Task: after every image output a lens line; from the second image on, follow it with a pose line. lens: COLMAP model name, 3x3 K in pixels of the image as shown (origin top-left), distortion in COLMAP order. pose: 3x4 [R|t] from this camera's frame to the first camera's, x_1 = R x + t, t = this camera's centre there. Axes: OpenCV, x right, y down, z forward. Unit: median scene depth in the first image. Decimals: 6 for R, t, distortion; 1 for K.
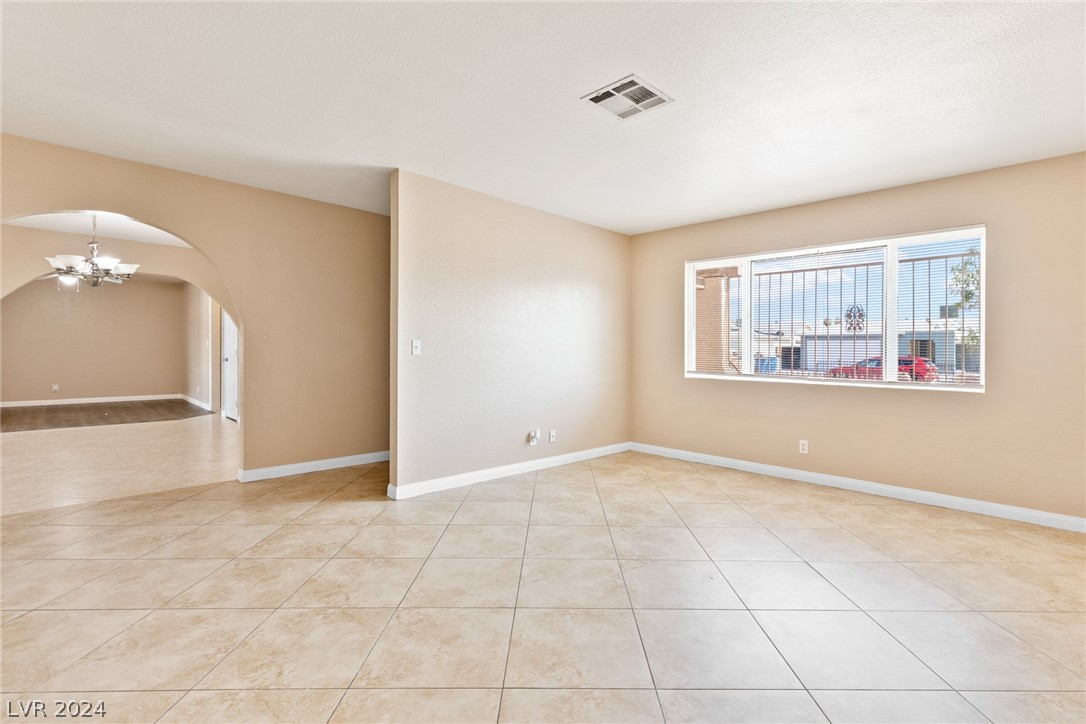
lens RADIAL K [[498.2, 0, 543.6], [0, 498.2, 348.0], [0, 0, 1]] dist [-0.003226, -0.000549]
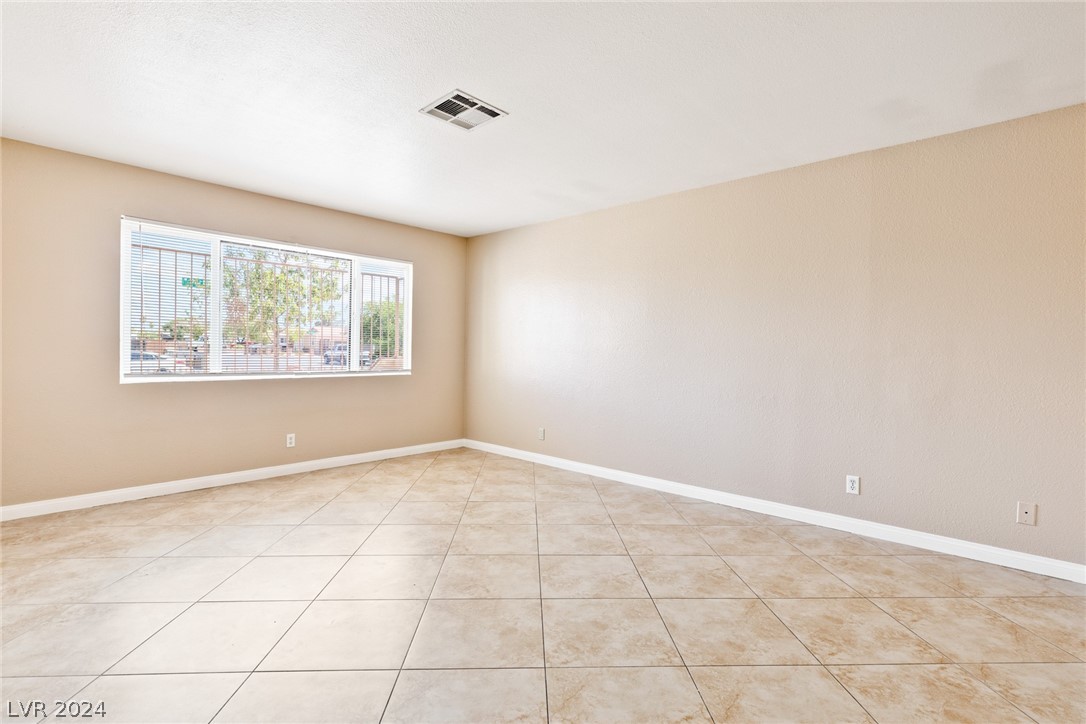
lens RADIAL K [[547.5, 0, 543.0], [0, 547.5, 362.0], [0, 0, 1]] dist [0.003008, 0.000517]
pose [[-0.066701, -0.037622, 0.997063, -0.981340], [-0.021377, 0.999113, 0.036269, -0.021524], [-0.997544, -0.018895, -0.067446, 0.882516]]
